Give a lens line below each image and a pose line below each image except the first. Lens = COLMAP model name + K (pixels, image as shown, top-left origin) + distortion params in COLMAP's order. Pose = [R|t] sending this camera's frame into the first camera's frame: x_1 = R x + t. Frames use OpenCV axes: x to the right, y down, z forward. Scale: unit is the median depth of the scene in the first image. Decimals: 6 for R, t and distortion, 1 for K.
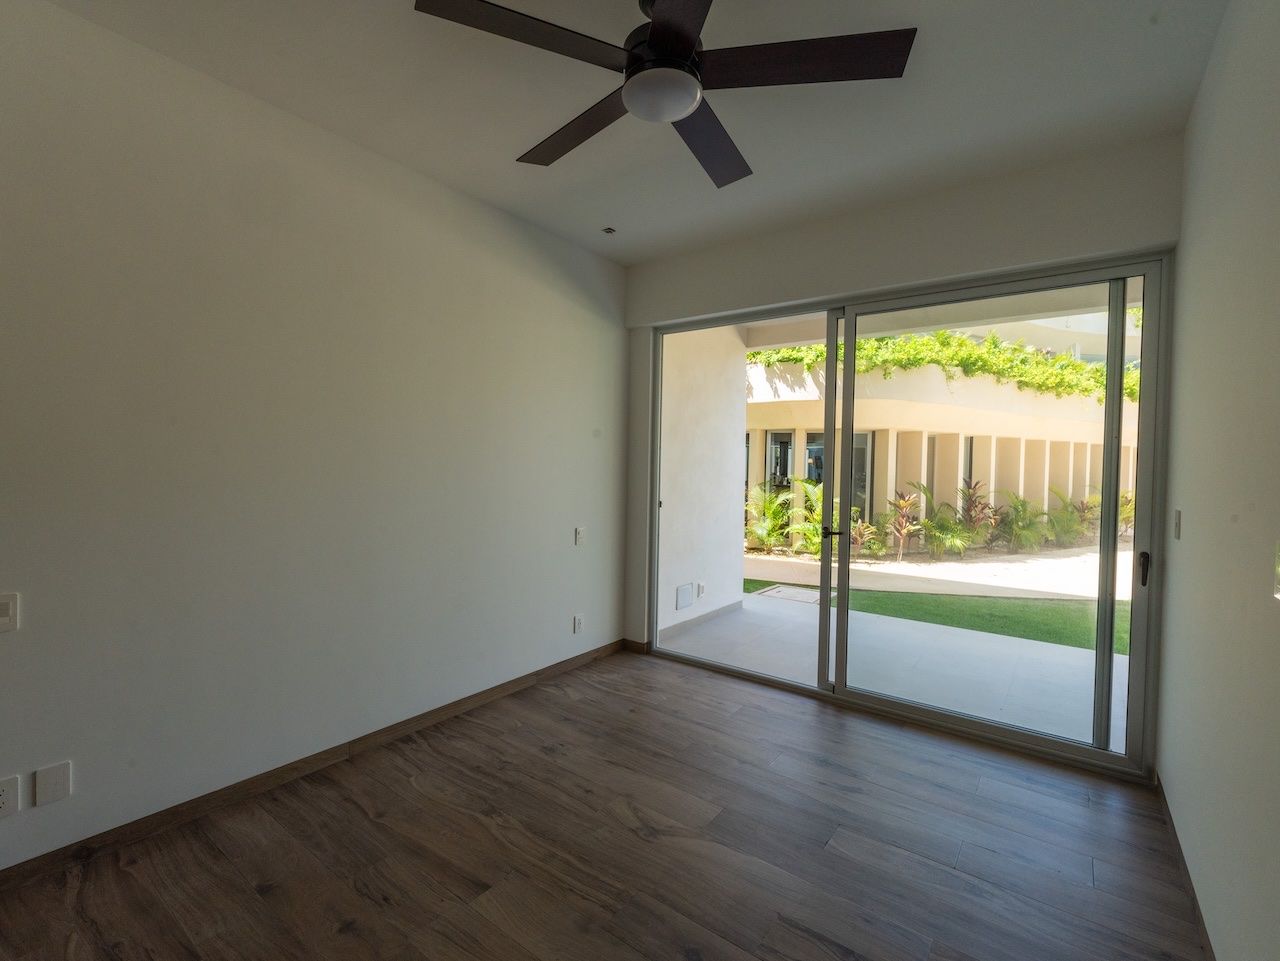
lens RADIAL K [[590.7, 0, 640.0], [0, 590.7, 480.5], [0, 0, 1]] dist [0.003418, 0.000201]
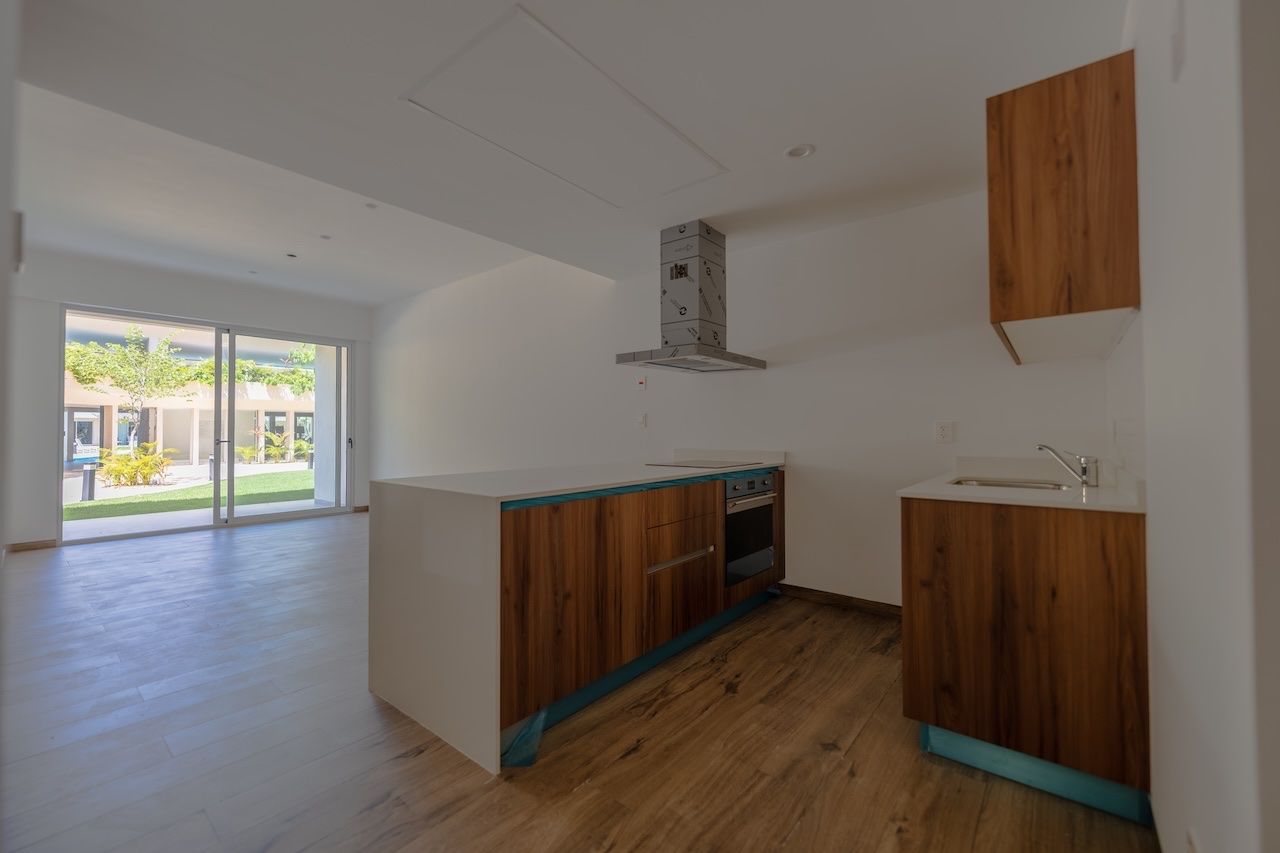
lens RADIAL K [[519.9, 0, 640.0], [0, 519.9, 426.5], [0, 0, 1]] dist [-0.000029, 0.000007]
pose [[0.542017, 0.000726, 0.840367, -0.332138], [0.007844, 0.999952, -0.005923, 0.067013], [-0.840331, 0.009803, 0.541985, -0.975689]]
